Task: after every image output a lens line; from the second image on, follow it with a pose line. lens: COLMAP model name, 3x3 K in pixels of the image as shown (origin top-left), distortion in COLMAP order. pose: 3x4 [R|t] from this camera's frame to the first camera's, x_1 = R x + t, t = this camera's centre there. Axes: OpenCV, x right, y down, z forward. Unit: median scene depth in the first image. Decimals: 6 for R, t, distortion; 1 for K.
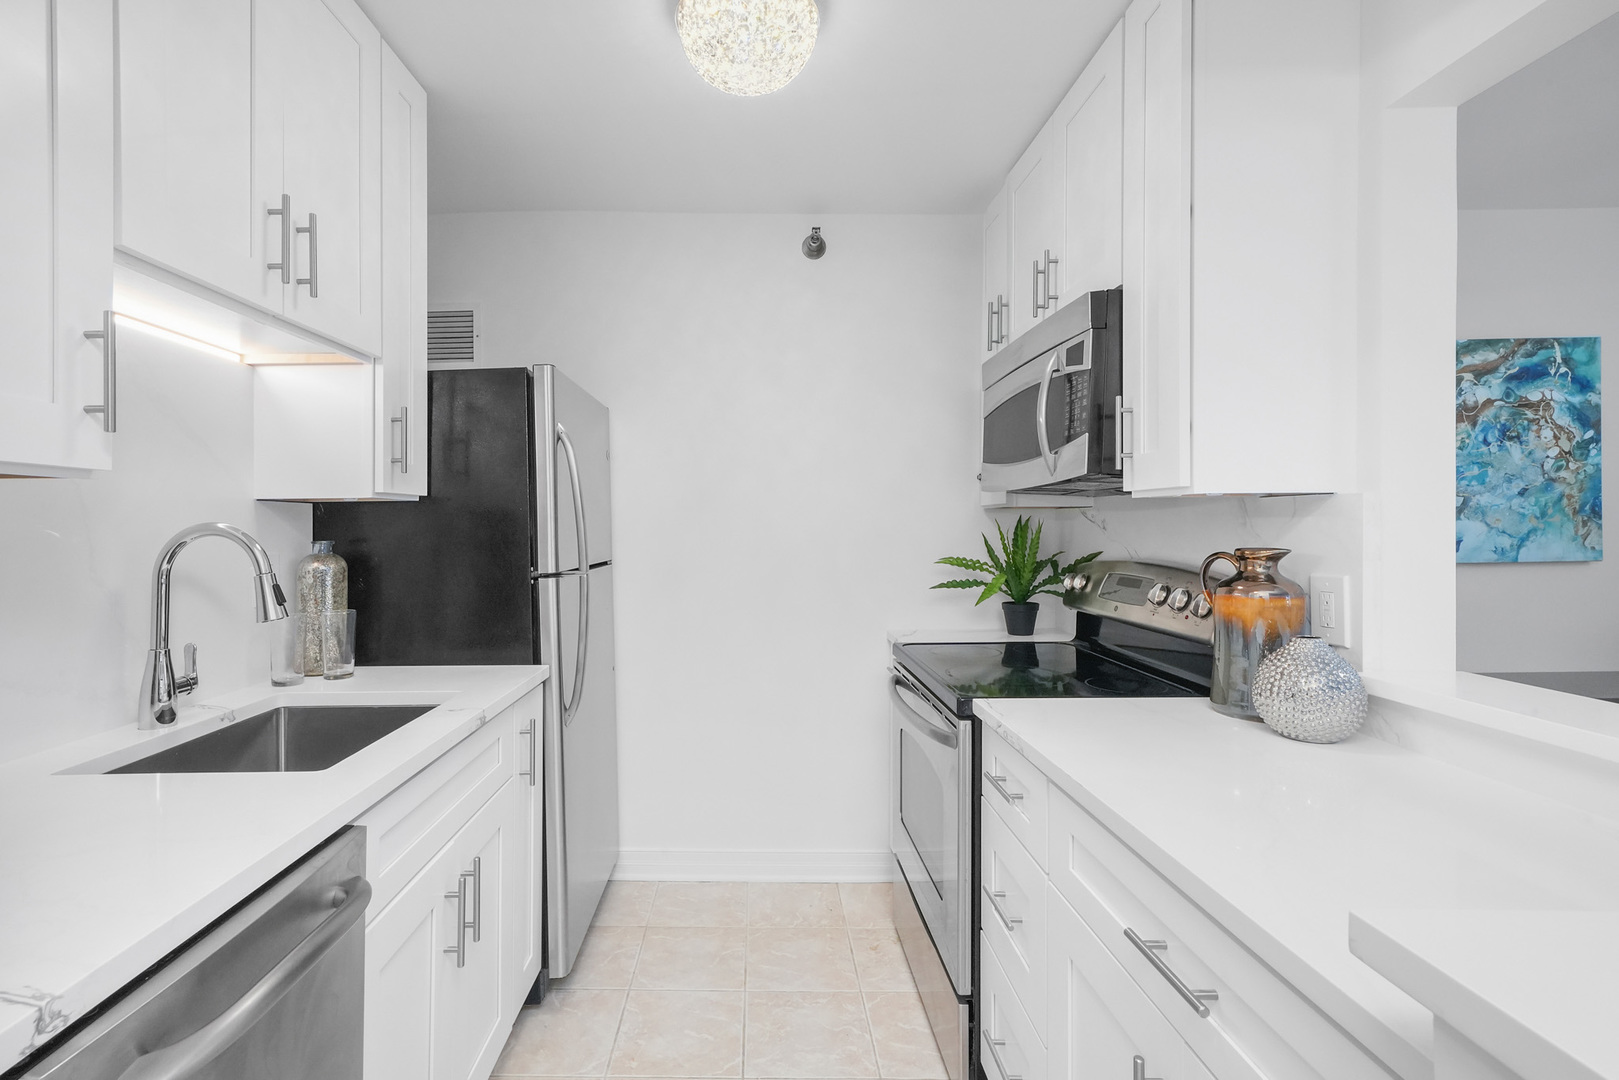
lens RADIAL K [[732.2, 0, 756.2], [0, 732.2, 526.2], [0, 0, 1]] dist [-0.000997, 0.004334]
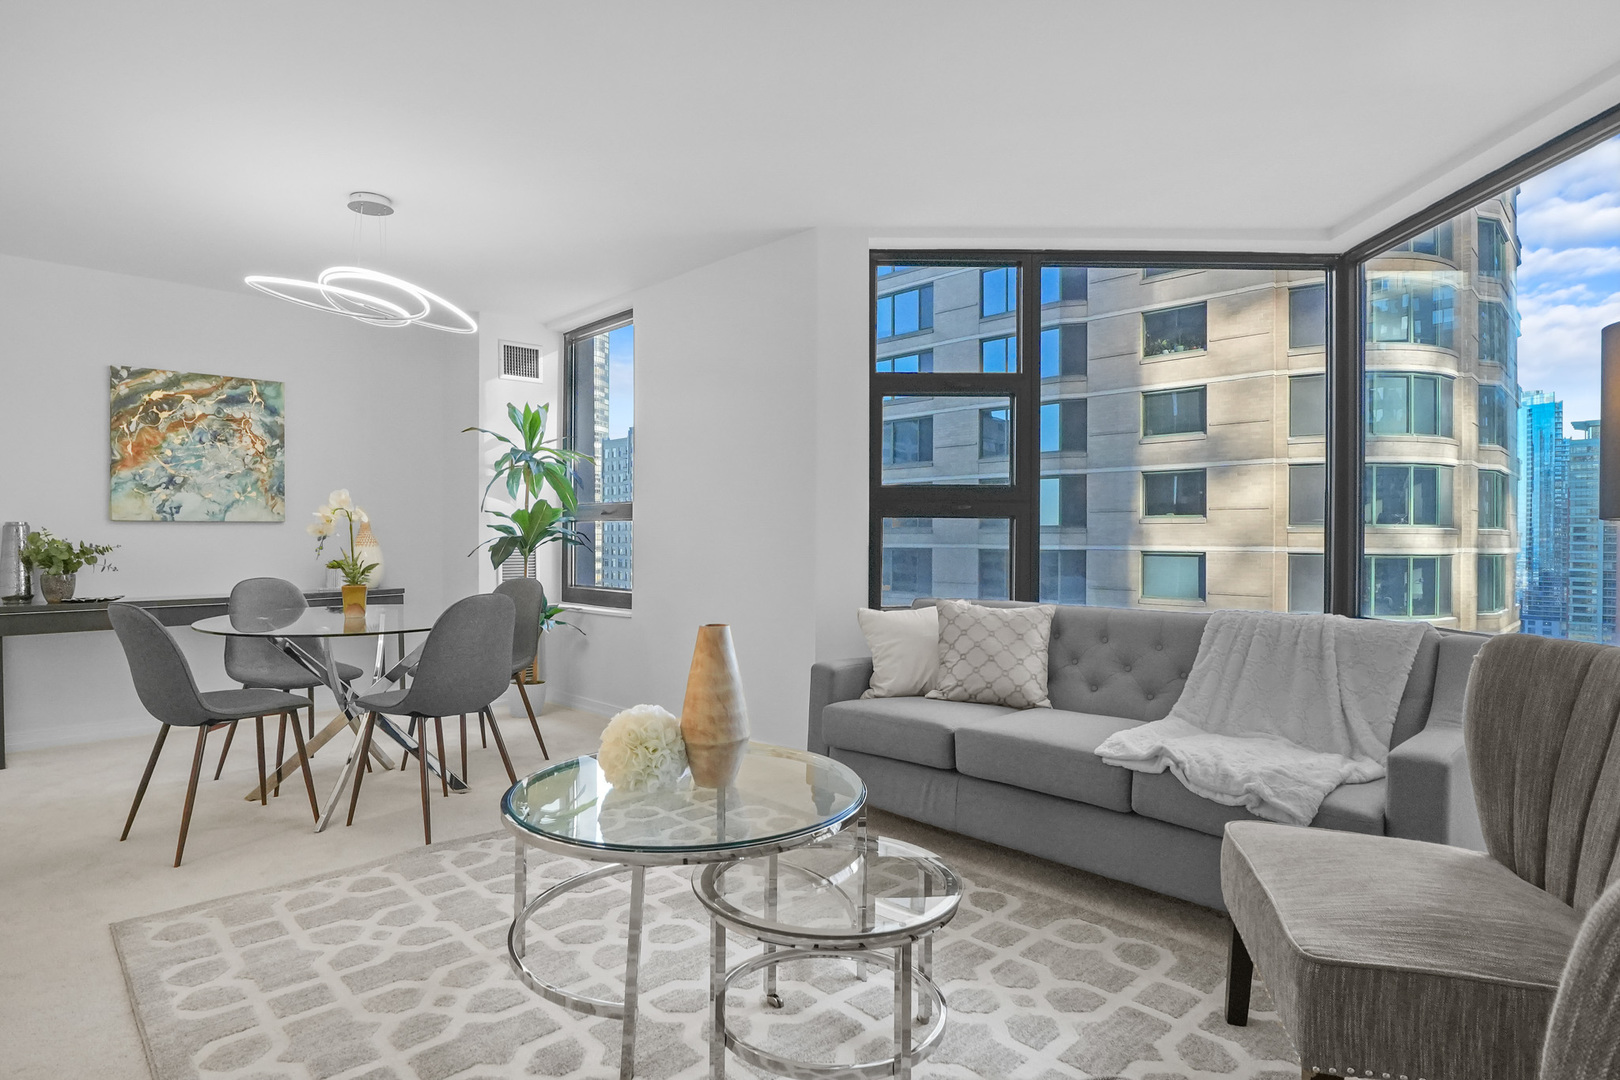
lens RADIAL K [[864.2, 0, 796.2], [0, 864.2, 541.7], [0, 0, 1]] dist [-0.017770, -0.000663]
pose [[0.715812, 0.007001, 0.698258, 0.640036], [-0.007264, 0.999970, -0.002579, 0.087428], [-0.698256, -0.003226, 0.715841, -1.121687]]
